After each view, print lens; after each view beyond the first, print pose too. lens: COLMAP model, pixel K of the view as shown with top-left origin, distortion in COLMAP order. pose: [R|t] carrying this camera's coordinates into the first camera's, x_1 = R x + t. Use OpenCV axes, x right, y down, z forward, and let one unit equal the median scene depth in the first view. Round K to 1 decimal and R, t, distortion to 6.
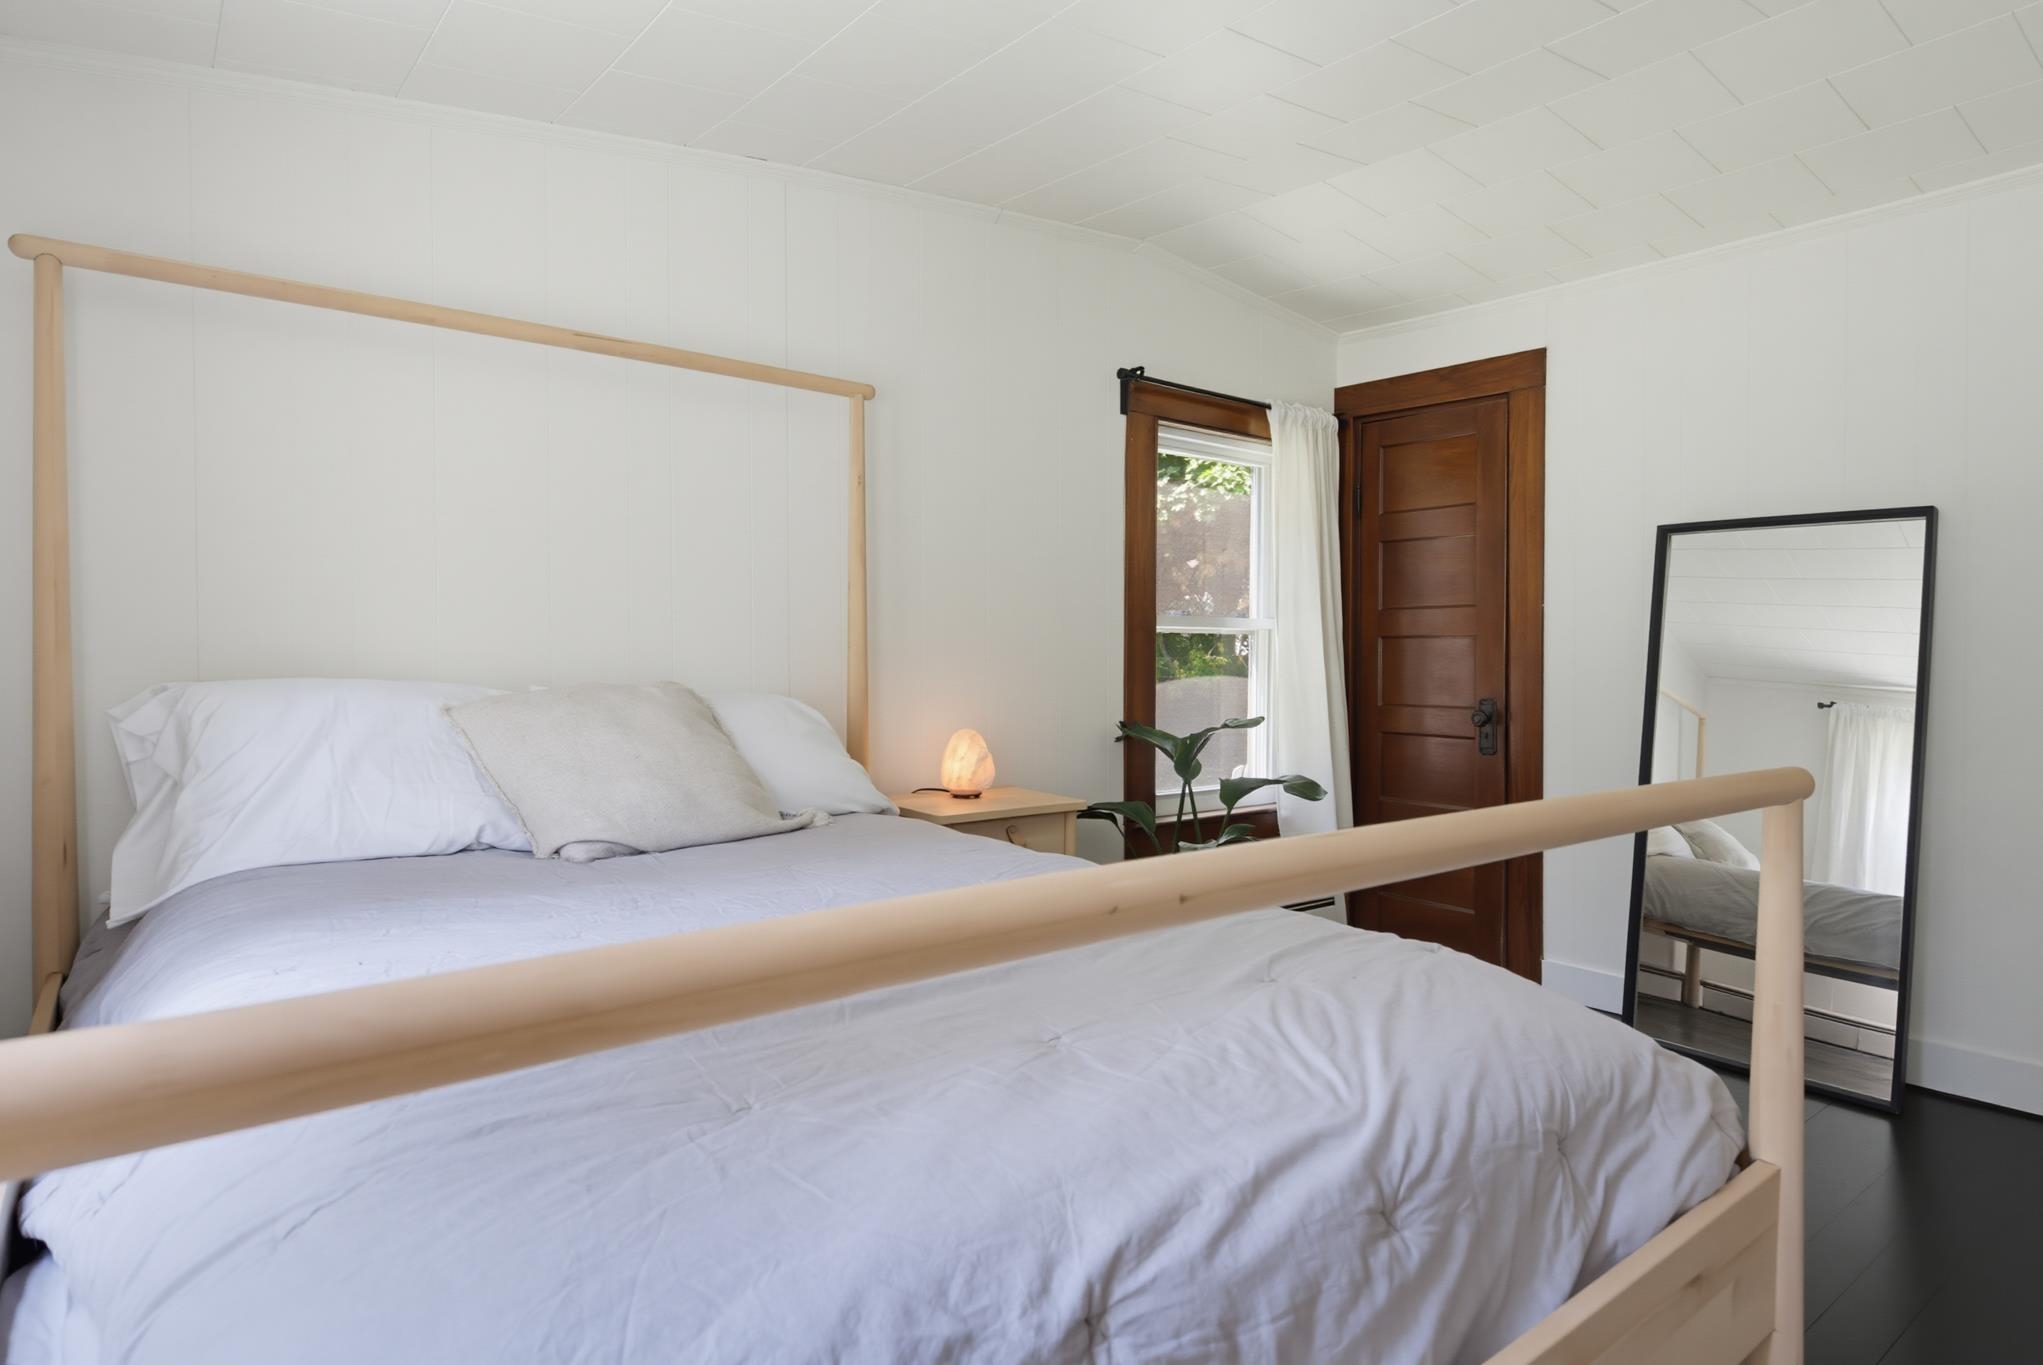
lens RADIAL K [[1122.2, 0, 1019.4], [0, 1122.2, 681.4], [0, 0, 1]] dist [0.003310, 0.000108]
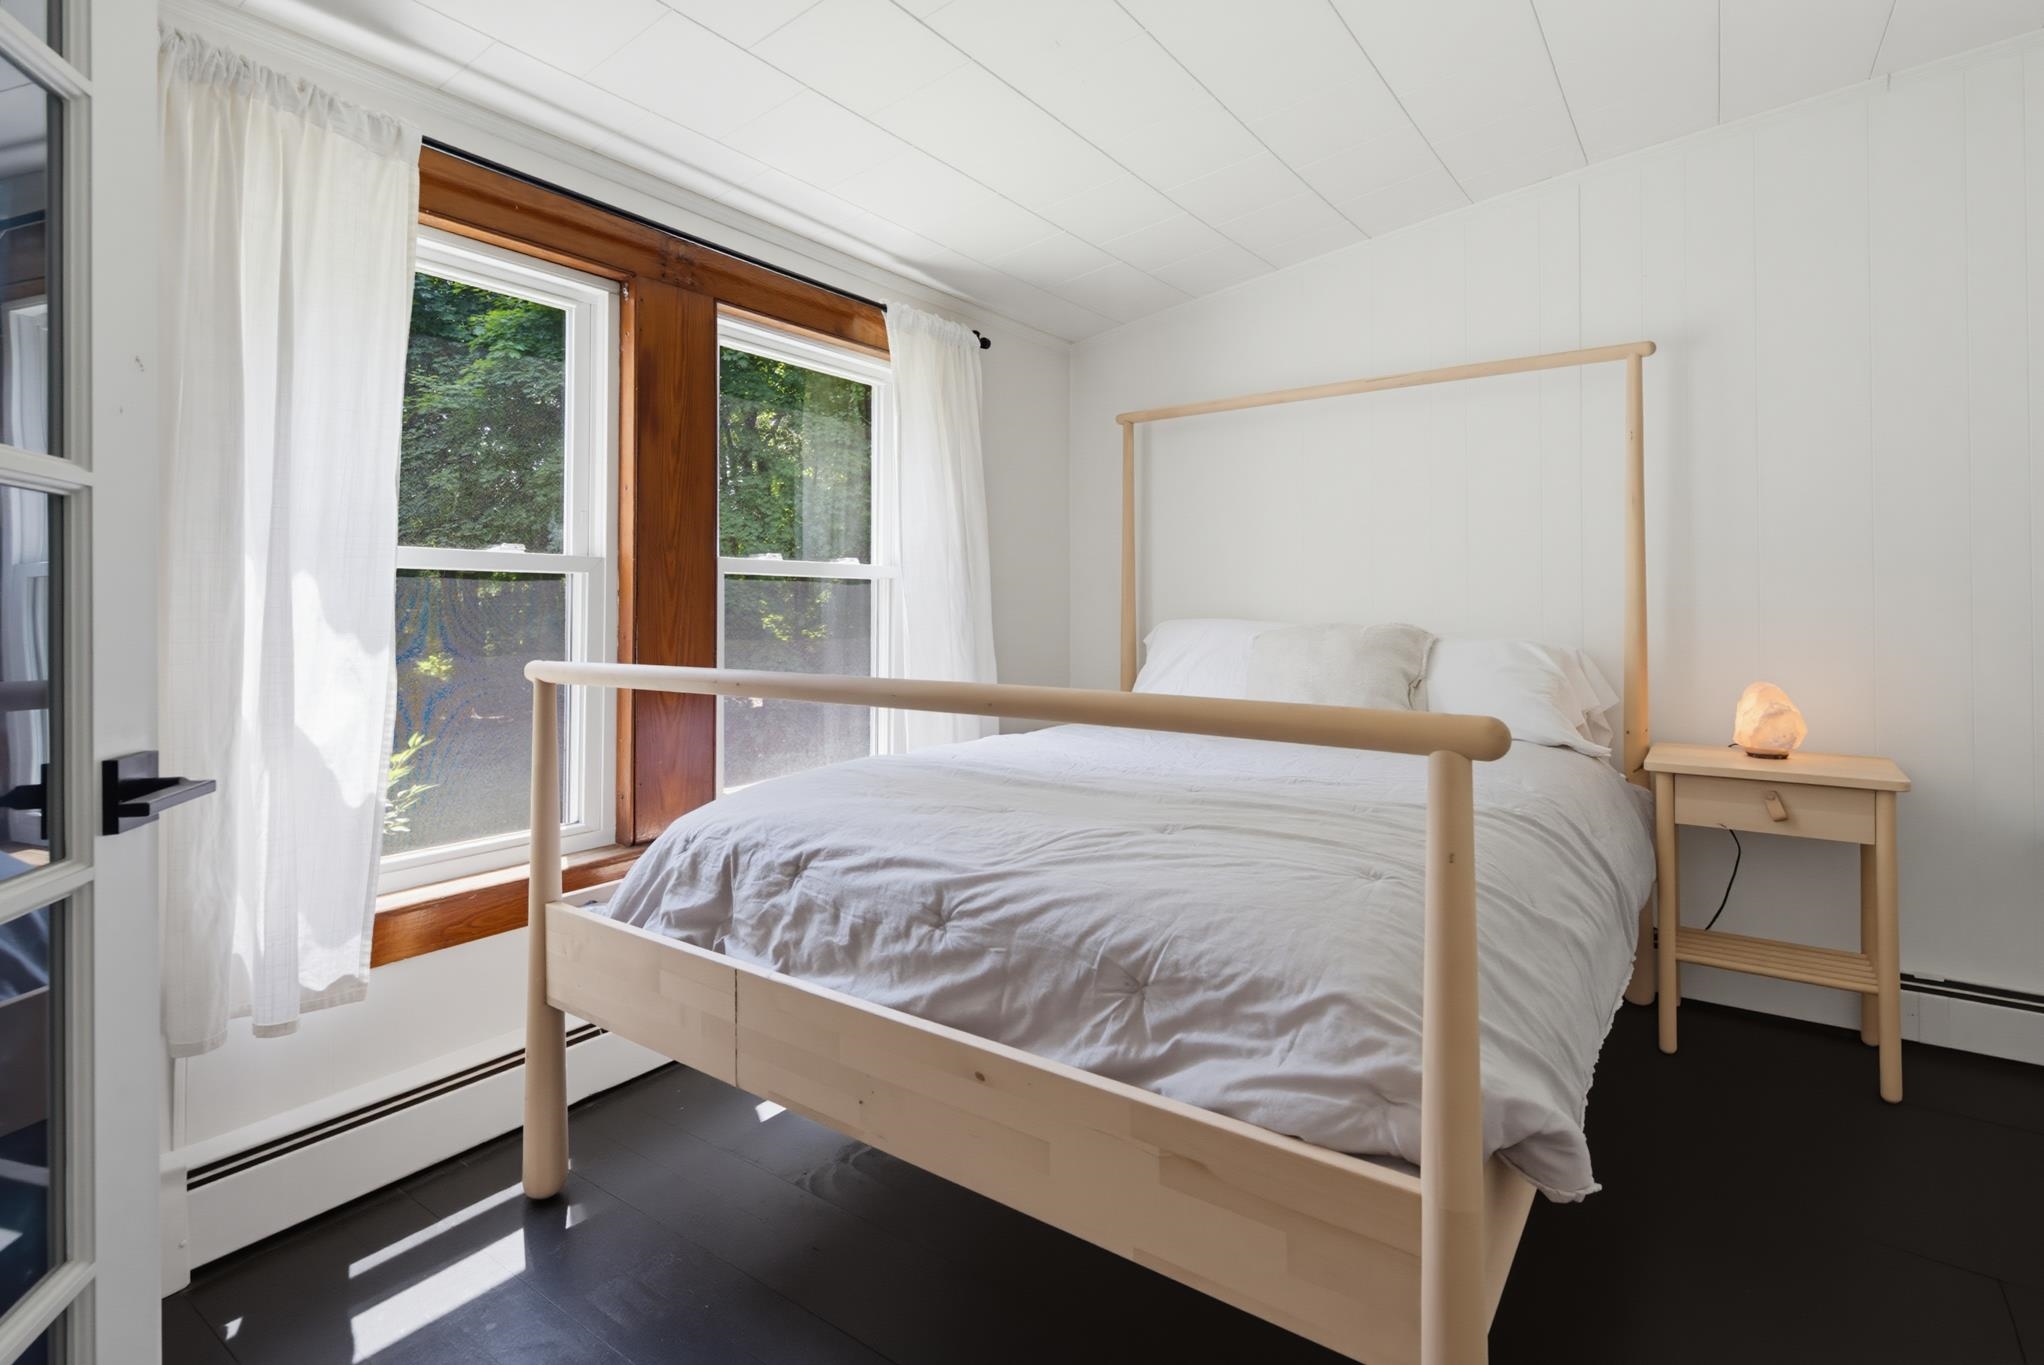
lens RADIAL K [[936.8, 0, 1034.4], [0, 936.8, 606.0], [0, 0, 1]] dist [0.004131, -0.001431]
pose [[0.287283, -0.013650, -0.957749, 1.717128], [-0.019763, 0.999601, -0.020174, 0.028943], [0.957642, 0.024724, 0.286899, 0.710778]]
